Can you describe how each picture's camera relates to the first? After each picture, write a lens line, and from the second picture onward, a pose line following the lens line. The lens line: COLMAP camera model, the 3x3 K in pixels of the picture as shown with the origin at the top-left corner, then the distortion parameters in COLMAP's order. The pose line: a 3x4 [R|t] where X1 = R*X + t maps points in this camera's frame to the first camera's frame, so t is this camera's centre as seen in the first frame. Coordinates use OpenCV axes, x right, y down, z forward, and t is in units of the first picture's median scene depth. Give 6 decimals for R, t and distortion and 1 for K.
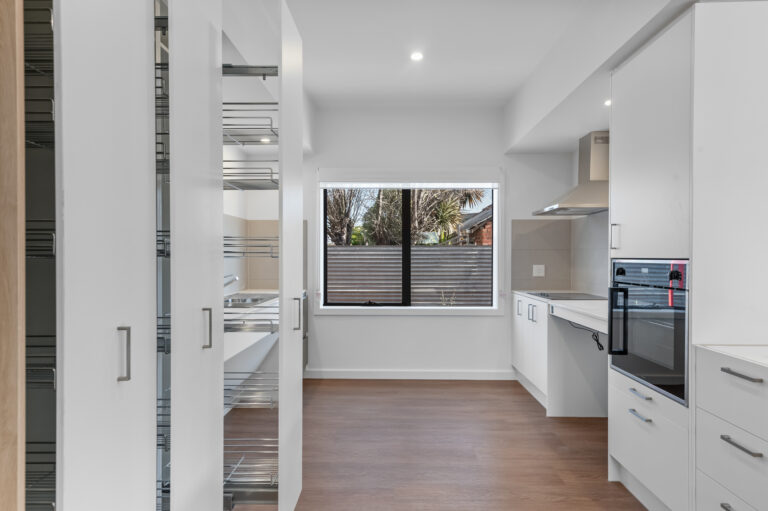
lens RADIAL K [[422.0, 0, 382.9], [0, 422.0, 259.4], [0, 0, 1]] dist [0.011773, -0.000106]
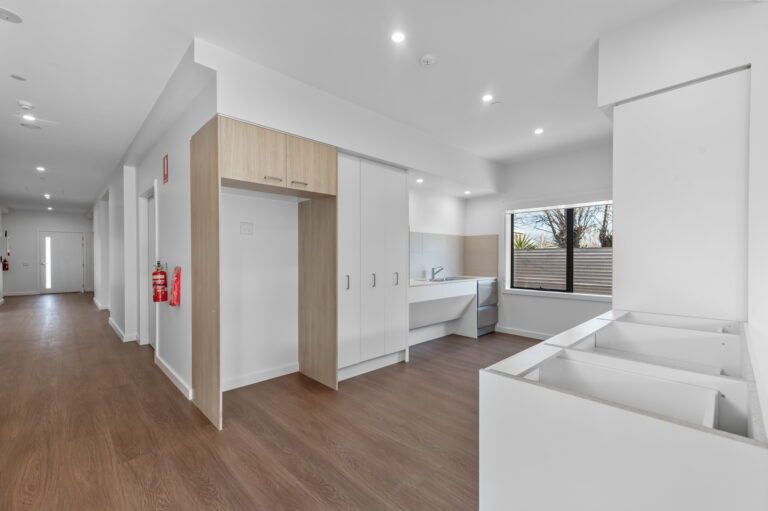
lens RADIAL K [[329.5, 0, 382.0], [0, 329.5, 260.5], [0, 0, 1]] dist [0.002639, 0.000147]
pose [[0.712845, 0.008203, -0.701274, 0.415321], [-0.003326, 0.999960, 0.008317, -0.002375], [0.701314, -0.003596, 0.712844, -0.232982]]
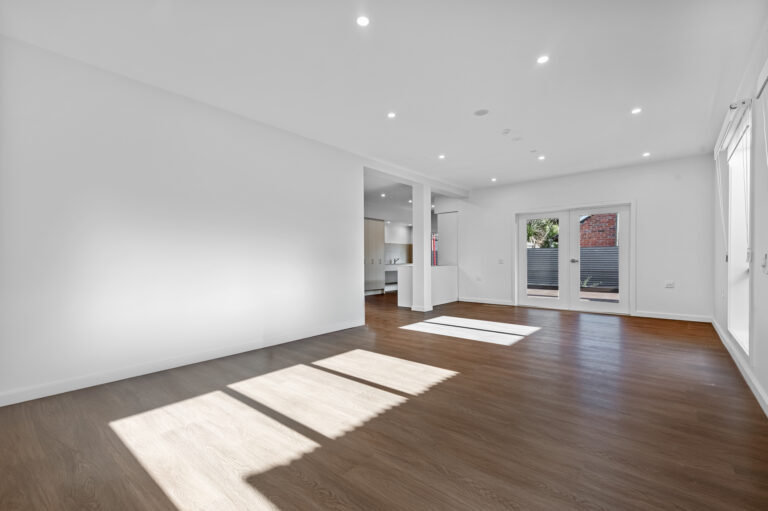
lens RADIAL K [[357.6, 0, 382.7], [0, 357.6, 257.0], [0, 0, 1]] dist [-0.000125, -0.000003]
pose [[0.777919, -0.002150, -0.628361, 1.361089], [-0.001150, 0.999988, -0.004846, 0.030356], [0.628364, 0.004492, 0.777907, -1.448664]]
